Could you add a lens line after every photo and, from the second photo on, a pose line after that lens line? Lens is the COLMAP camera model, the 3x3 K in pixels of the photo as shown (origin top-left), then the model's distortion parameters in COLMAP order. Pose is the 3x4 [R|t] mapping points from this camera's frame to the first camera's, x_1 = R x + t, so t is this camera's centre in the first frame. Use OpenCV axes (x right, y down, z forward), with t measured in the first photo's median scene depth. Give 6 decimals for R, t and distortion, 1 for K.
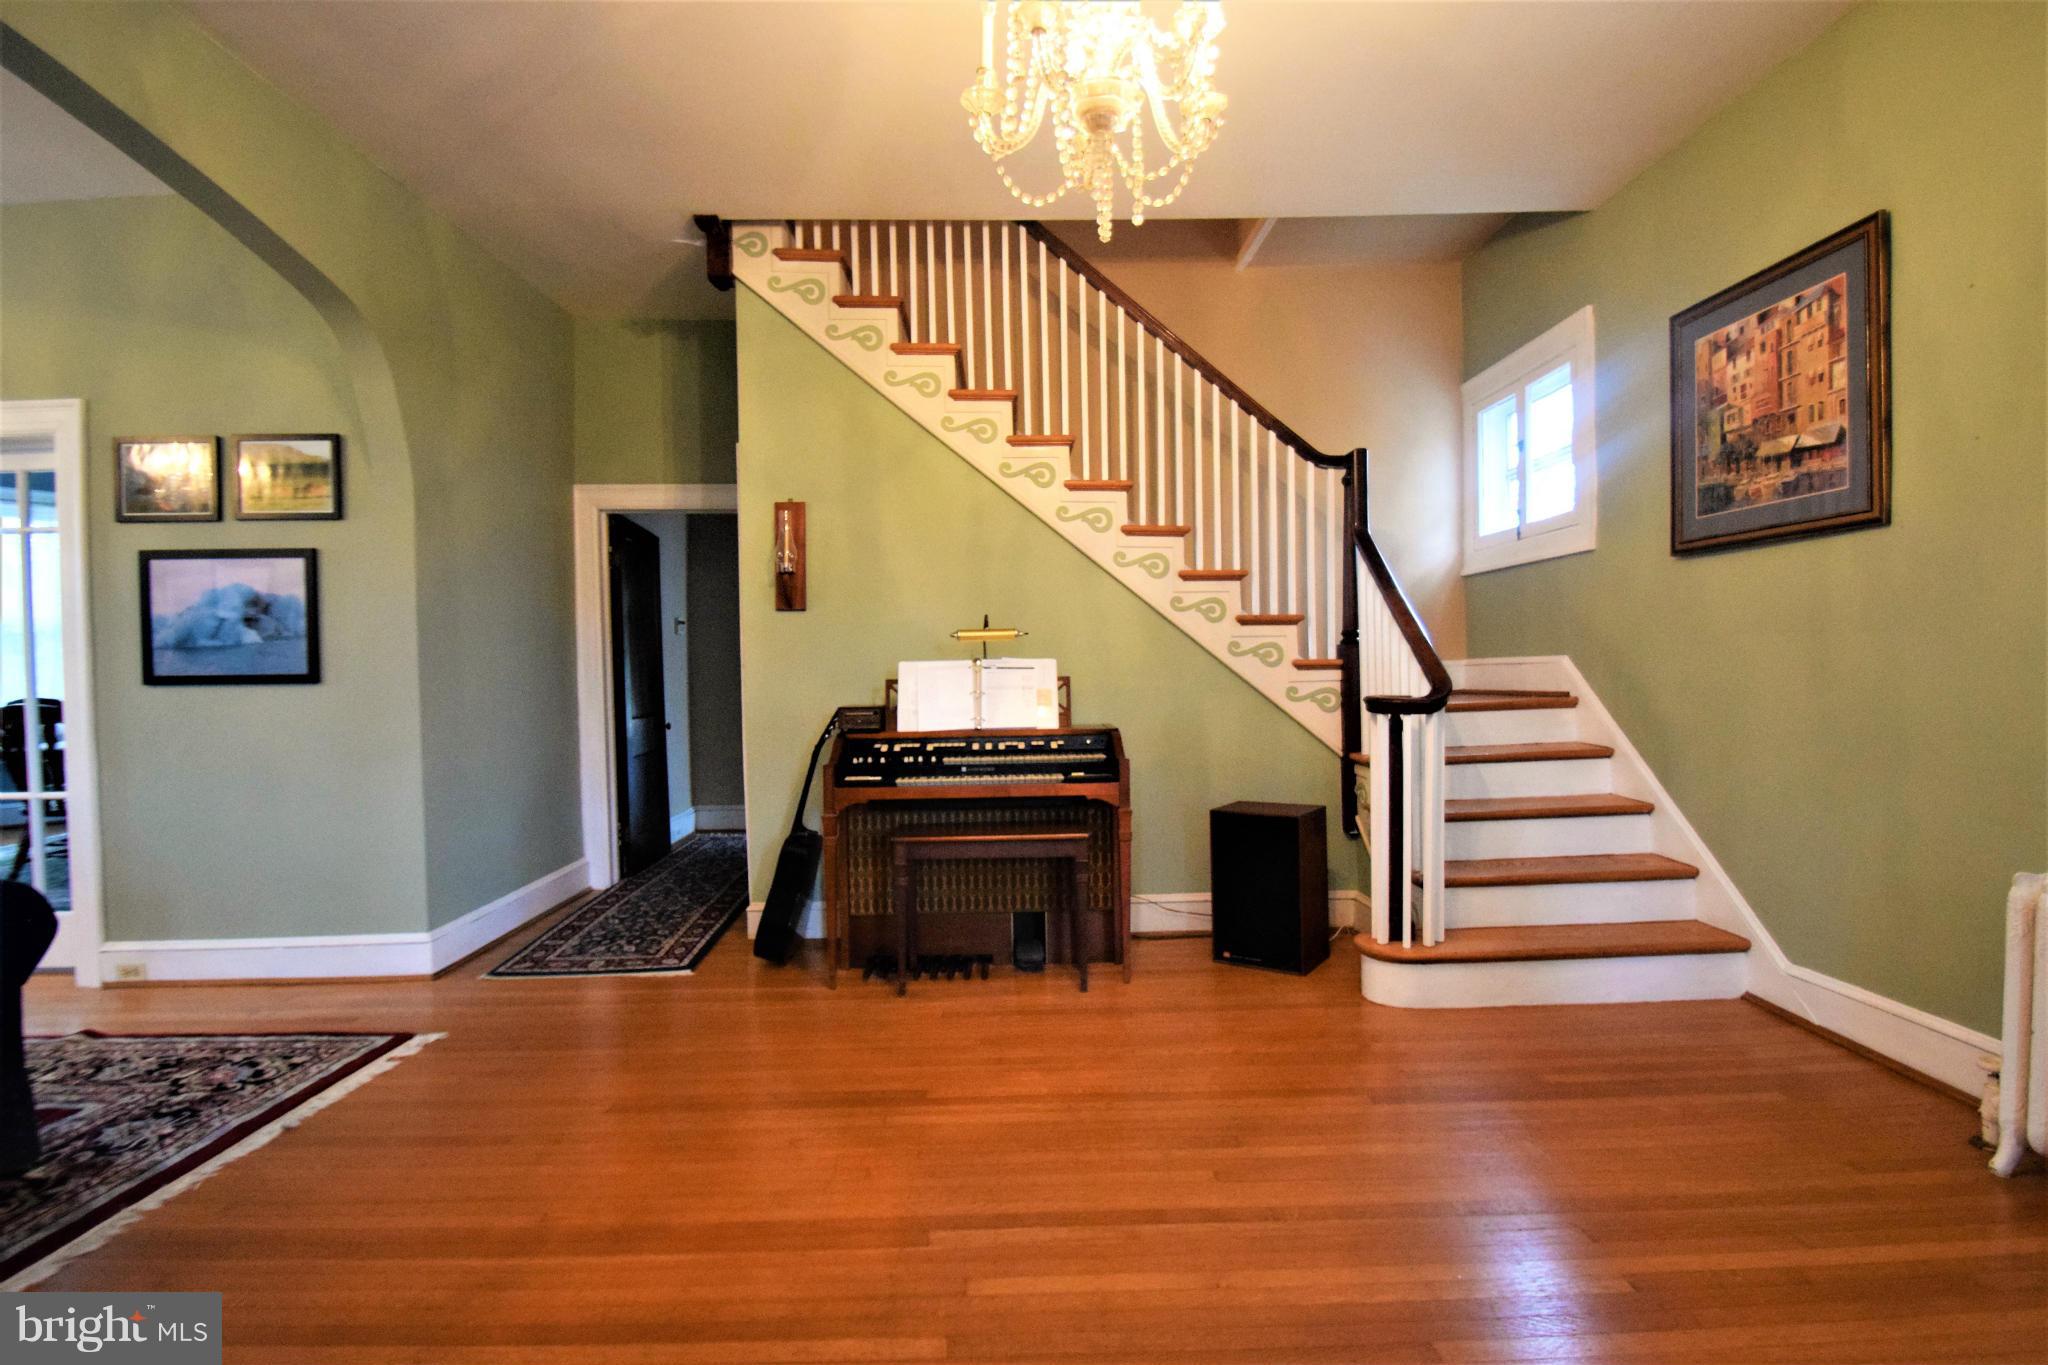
lens RADIAL K [[954.8, 0, 1032.6], [0, 954.8, 695.9], [0, 0, 1]] dist [-0.026374, -0.005401]
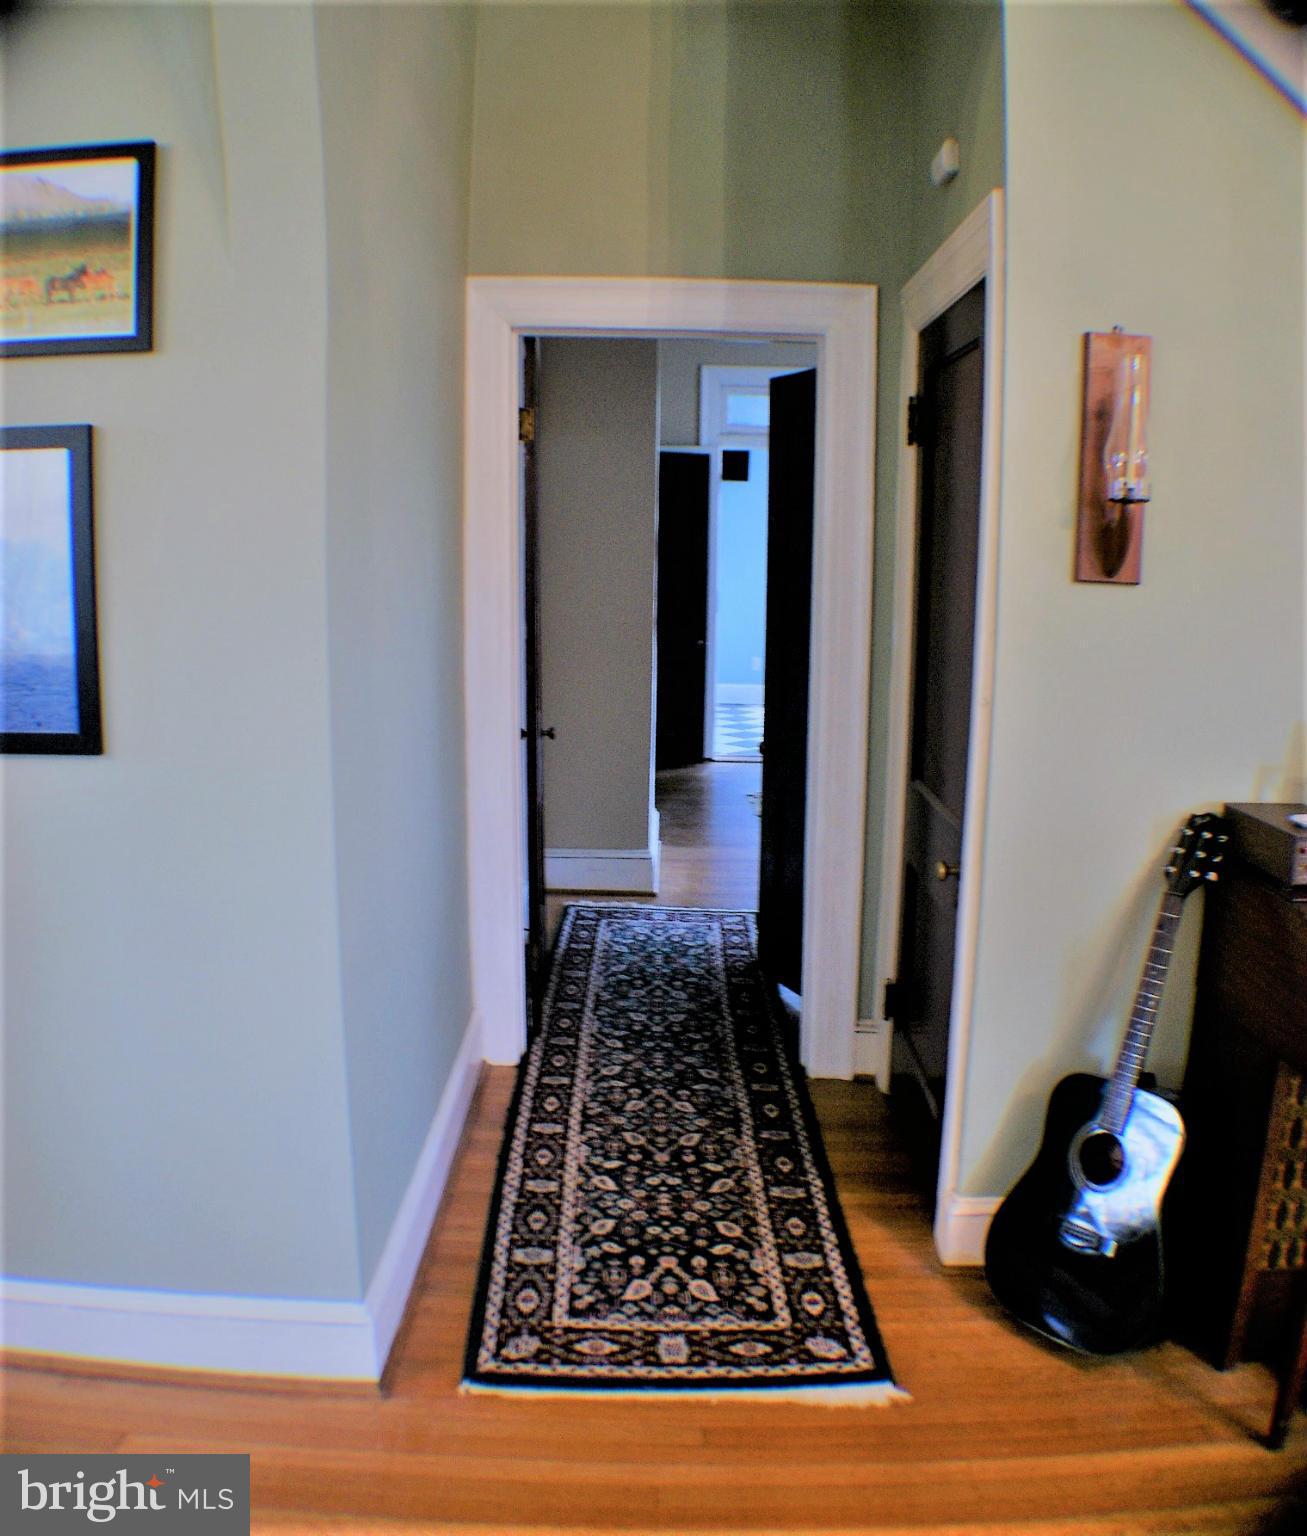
lens RADIAL K [[1257.0, 0, 597.9], [0, 1257.0, 736.0], [0, 0, 1]] dist [-0.135660, -0.007530]
pose [[0.994601, 0.044932, -0.093542, -0.455556], [-0.032897, 0.991428, 0.126449, -0.089817], [0.098422, -0.122689, 0.987553, 0.446264]]
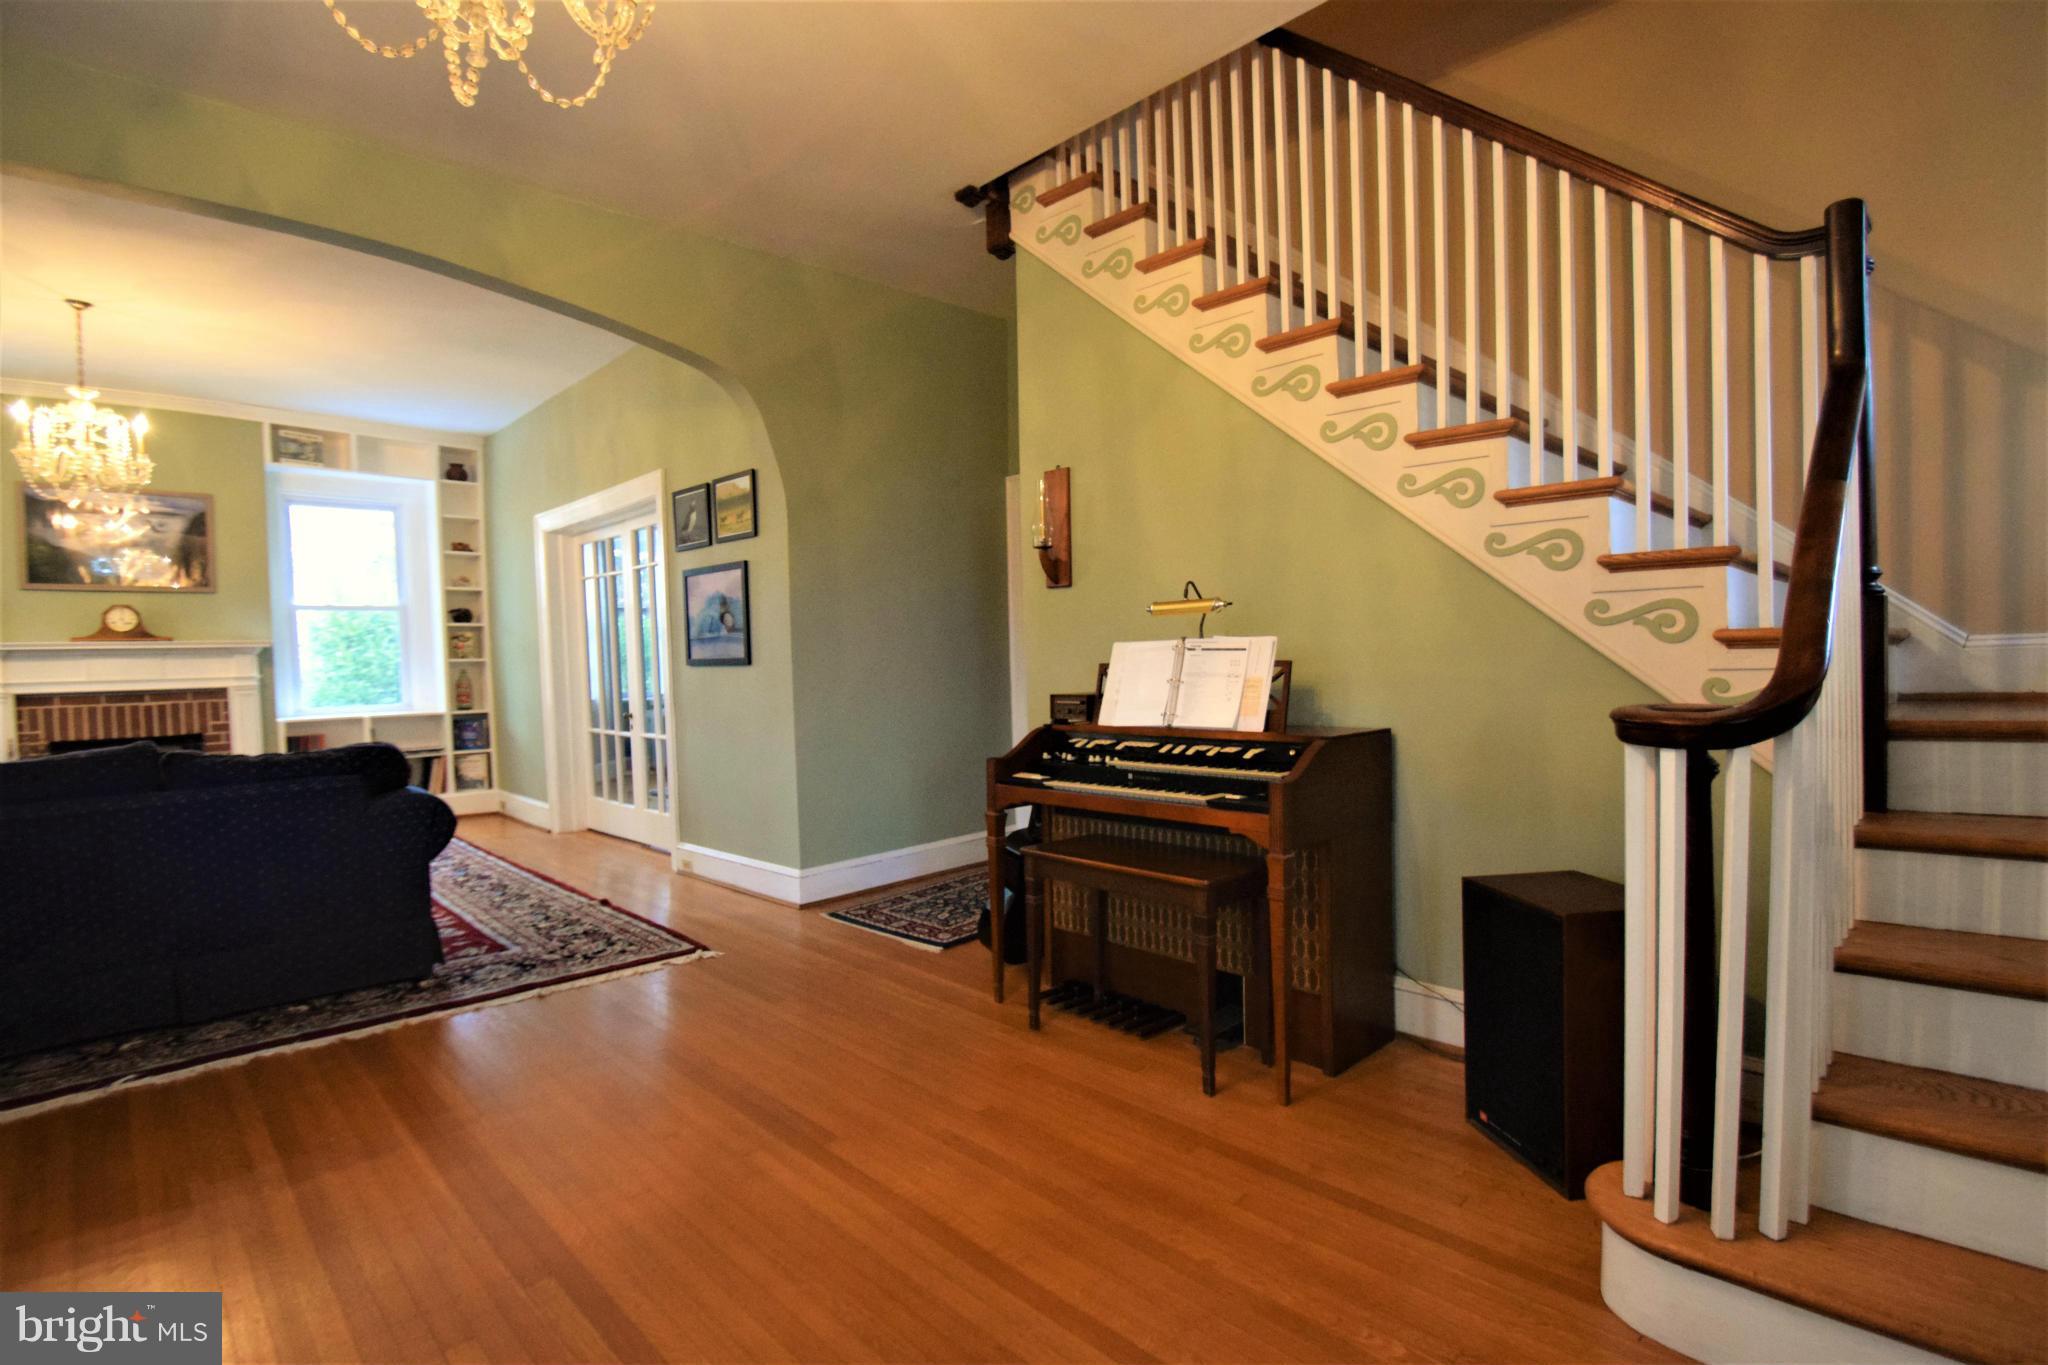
lens RADIAL K [[954.8, 0, 1055.5], [0, 954.8, 696.5], [0, 0, 1]] dist [-0.026374, -0.005401]
pose [[0.678491, 0.030404, -0.733979, 0.458654], [-0.005678, 0.999330, 0.036147, -0.018837], [0.734587, -0.020358, 0.678209, 0.394131]]
